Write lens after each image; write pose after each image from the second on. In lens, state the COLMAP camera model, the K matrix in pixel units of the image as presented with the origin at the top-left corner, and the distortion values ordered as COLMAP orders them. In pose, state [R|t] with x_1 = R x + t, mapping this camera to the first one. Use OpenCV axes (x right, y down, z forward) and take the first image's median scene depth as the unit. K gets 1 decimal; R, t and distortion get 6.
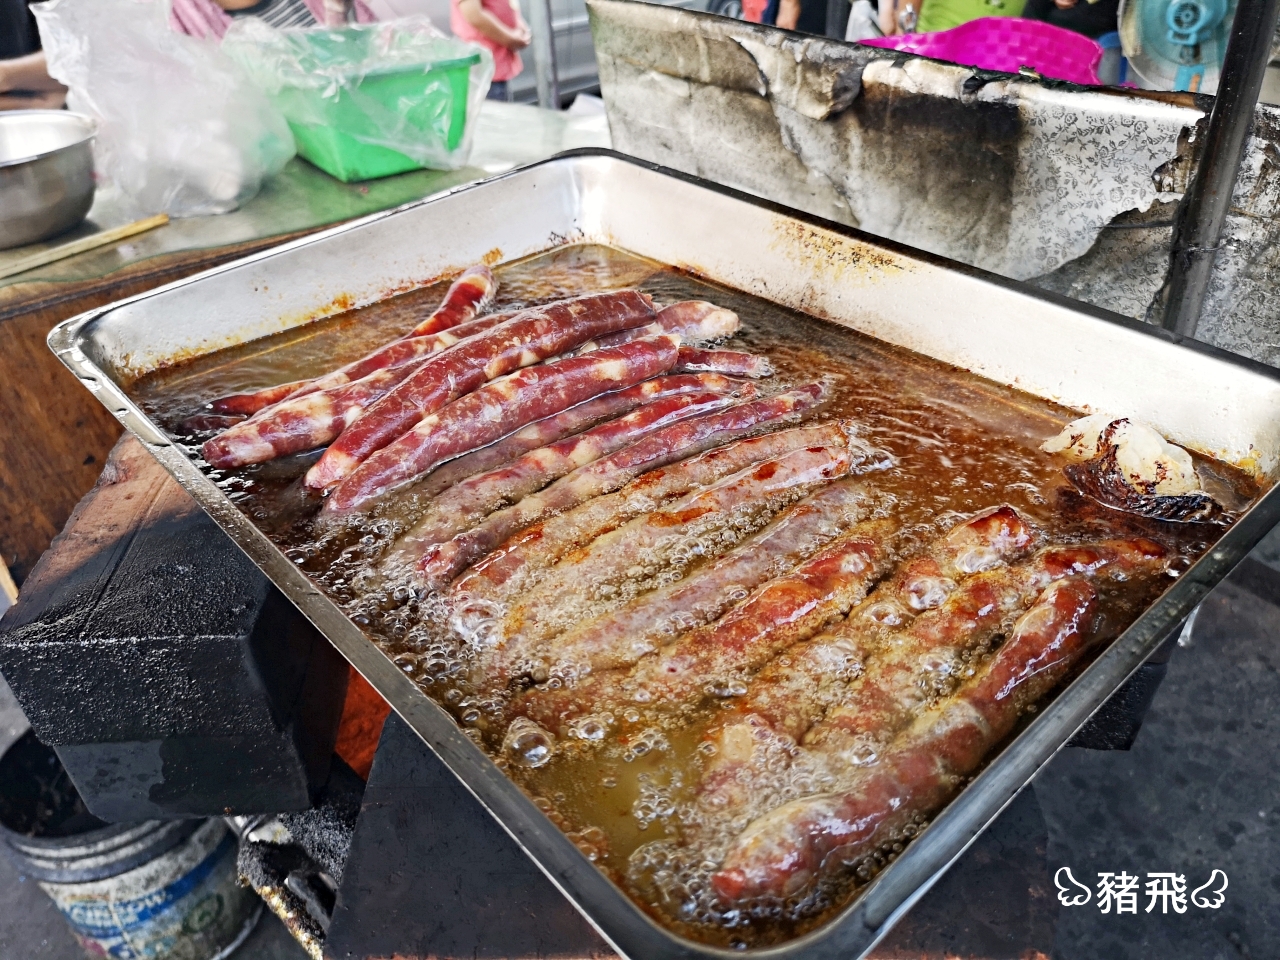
lens RADIAL K [[1028.4, 0, 606.1], [0, 1028.4, 476.7], [0, 0, 1]] dist [0.002846, -0.001943]
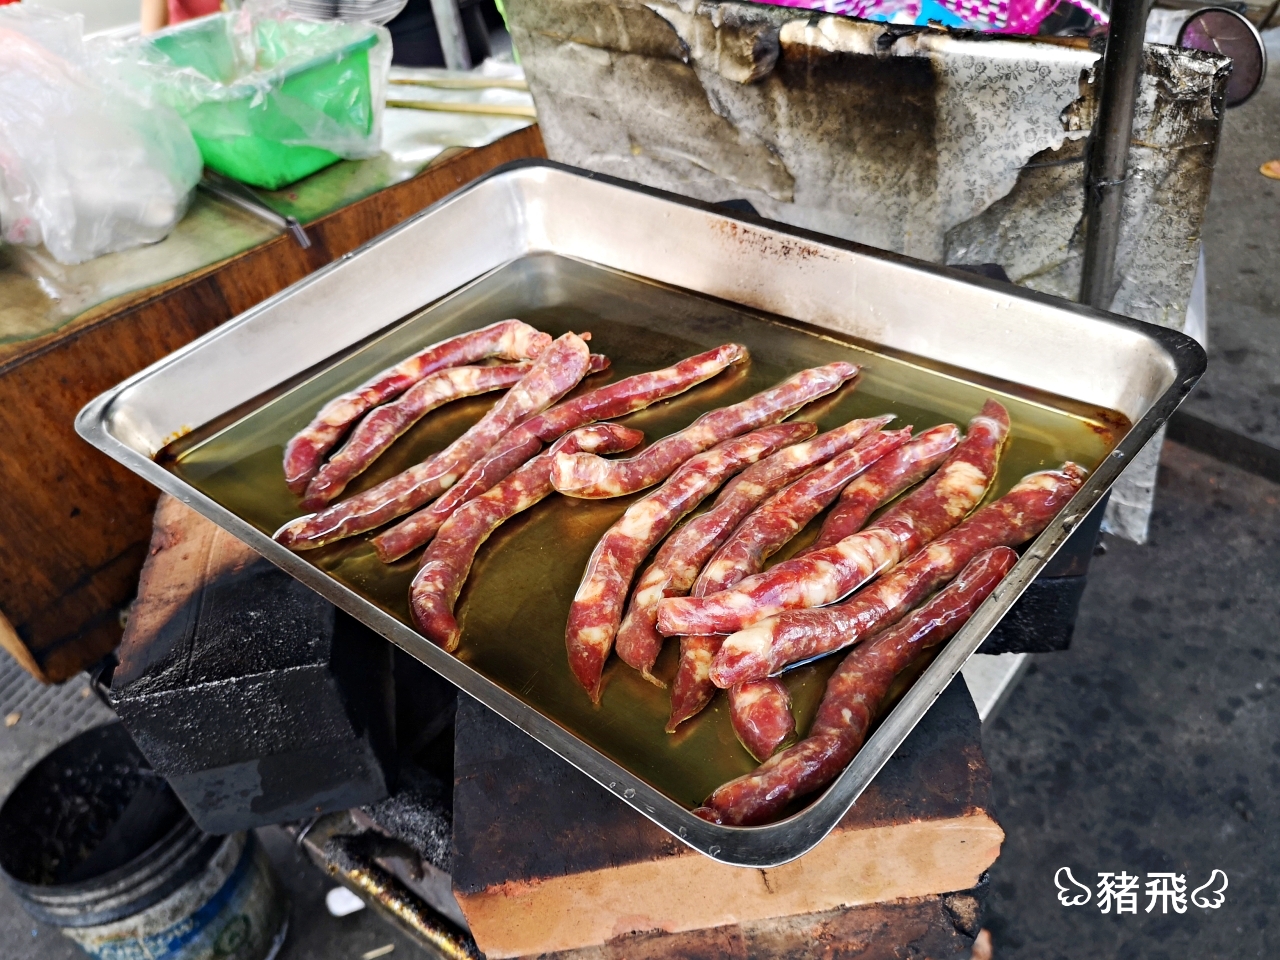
lens RADIAL K [[1134.6, 0, 608.8], [0, 1134.6, 532.5], [0, 0, 1]] dist [0.060126, -0.070964]
pose [[0.989739, -0.139303, 0.031815, -0.024330], [0.135527, 0.985724, 0.099908, -0.045196], [-0.045278, -0.094571, 0.994488, -0.175106]]
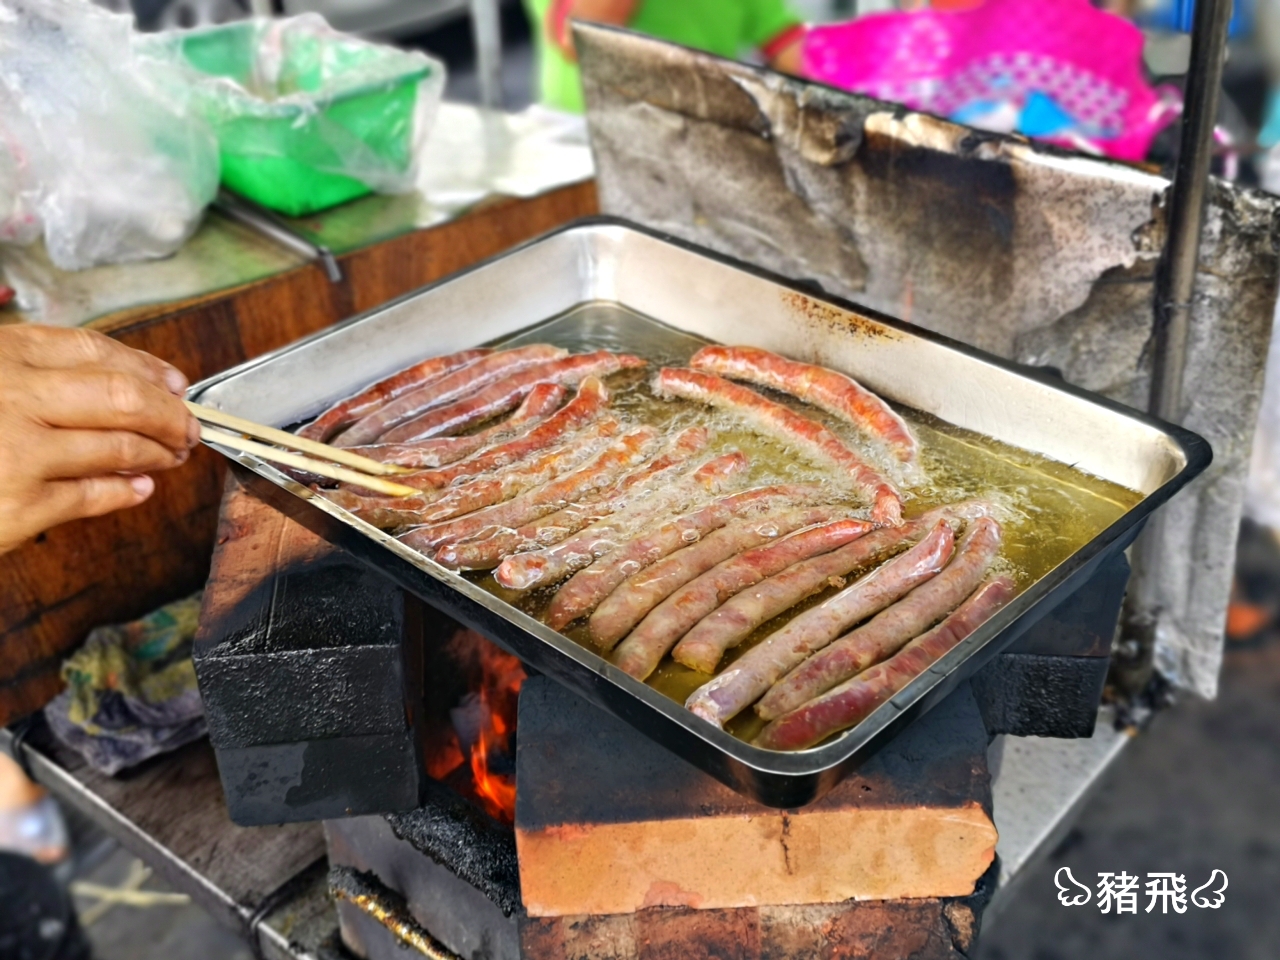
lens RADIAL K [[1622.0, 0, 644.4], [0, 1622.0, 561.5], [0, 0, 1]] dist [0.023895, 0.098295]
pose [[0.996012, -0.028960, 0.084391, -0.113573], [0.029952, 0.999496, -0.010515, 0.043538], [-0.084044, 0.013001, 0.996377, -0.571622]]
